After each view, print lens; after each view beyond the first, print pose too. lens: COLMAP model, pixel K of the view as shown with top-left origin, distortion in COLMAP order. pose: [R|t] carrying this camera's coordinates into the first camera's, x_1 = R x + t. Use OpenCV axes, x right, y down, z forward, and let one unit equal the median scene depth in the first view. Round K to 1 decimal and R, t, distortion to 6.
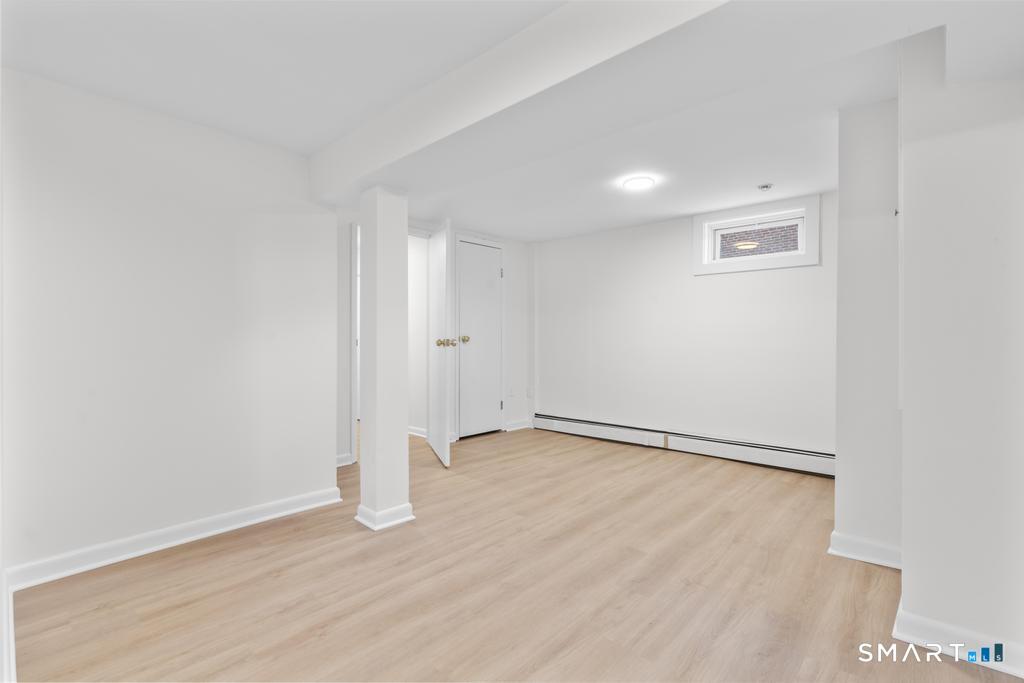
lens RADIAL K [[455.0, 0, 512.0], [0, 455.0, 341.5], [0, 0, 1]] dist [-0.002560, 0.000614]
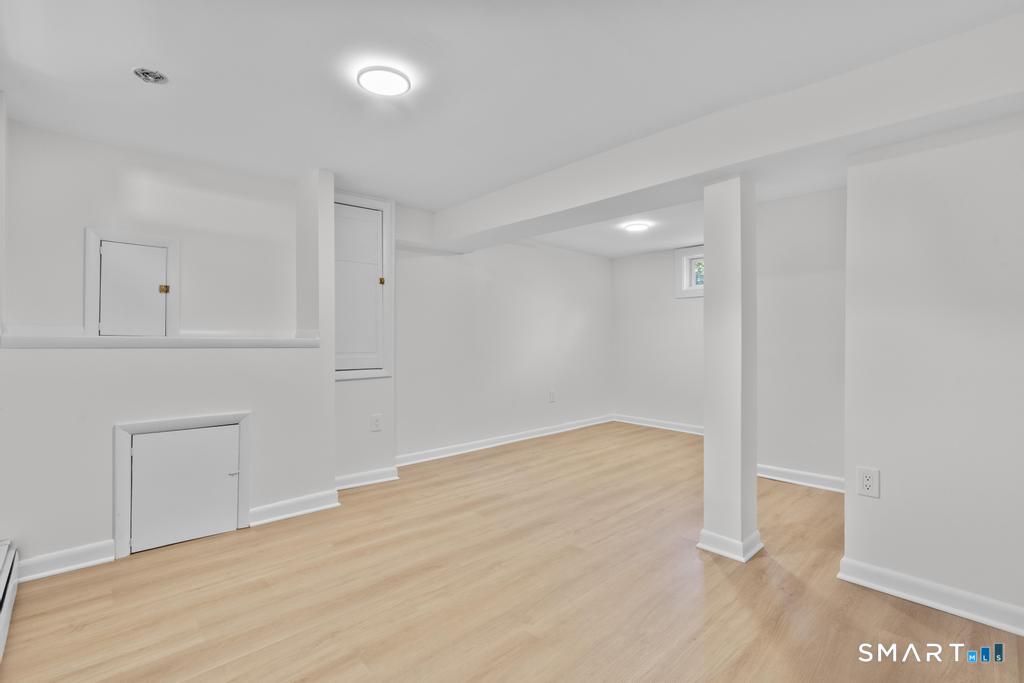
lens RADIAL K [[455.0, 0, 512.0], [0, 455.0, 341.5], [0, 0, 1]] dist [-0.002560, 0.000614]
pose [[-0.997953, 0.001026, 0.063941, 0.097255], [0.001355, 0.999986, 0.005107, -0.018814], [-0.063935, 0.005183, -0.997941, 2.038160]]
